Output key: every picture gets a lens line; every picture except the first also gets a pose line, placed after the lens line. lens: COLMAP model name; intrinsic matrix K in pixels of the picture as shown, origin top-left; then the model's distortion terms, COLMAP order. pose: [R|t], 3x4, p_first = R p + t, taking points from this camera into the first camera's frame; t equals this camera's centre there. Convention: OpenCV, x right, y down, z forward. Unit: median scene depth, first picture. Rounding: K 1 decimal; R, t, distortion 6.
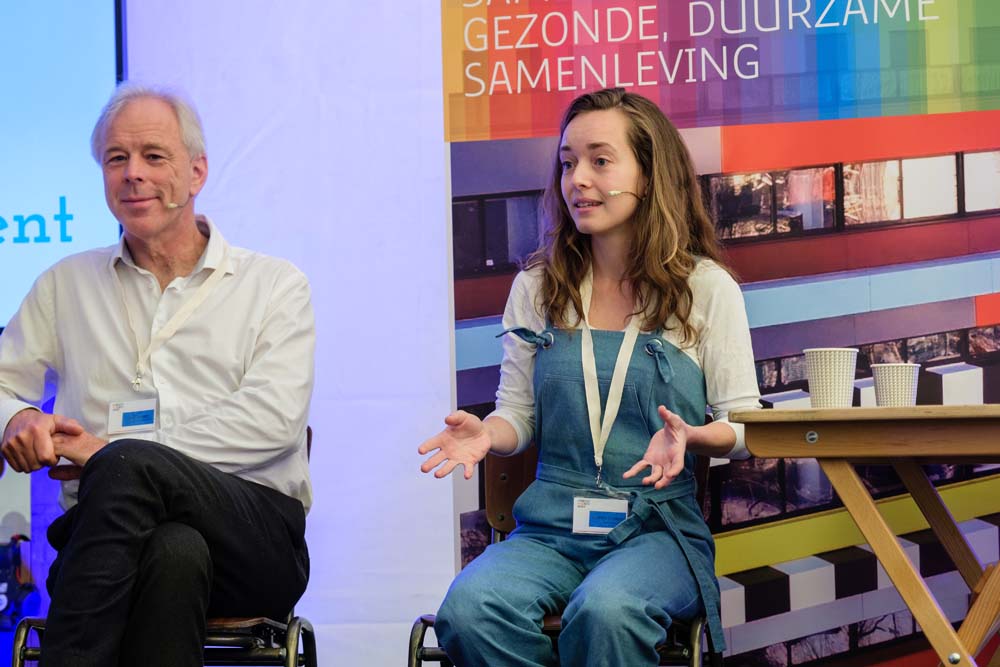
lens RADIAL K [[2706.0, 0, 499.8], [0, 2706.0, 369.5], [0, 0, 1]] dist [0.160526, 0.000000]
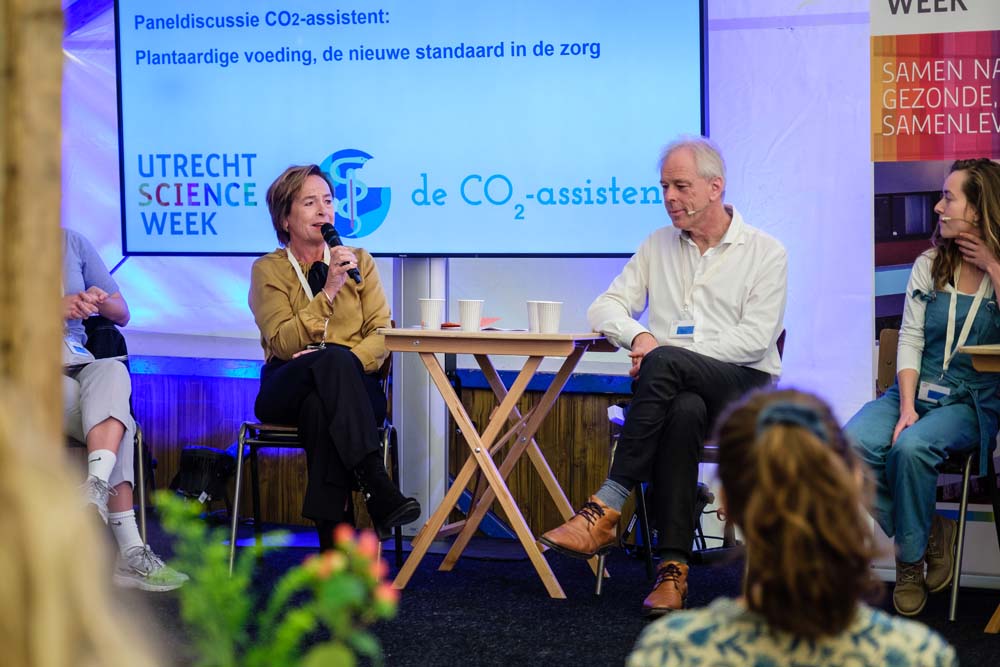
lens RADIAL K [[2706.0, 0, 499.5], [0, 2706.0, 386.4], [0, 0, 1]] dist [0.160526, 0.000000]
pose [[0.954827, 0.028659, -0.295776, 0.270066], [0.004155, 0.993953, 0.109724, -0.133537], [0.297132, -0.105996, 0.948935, -0.721660]]
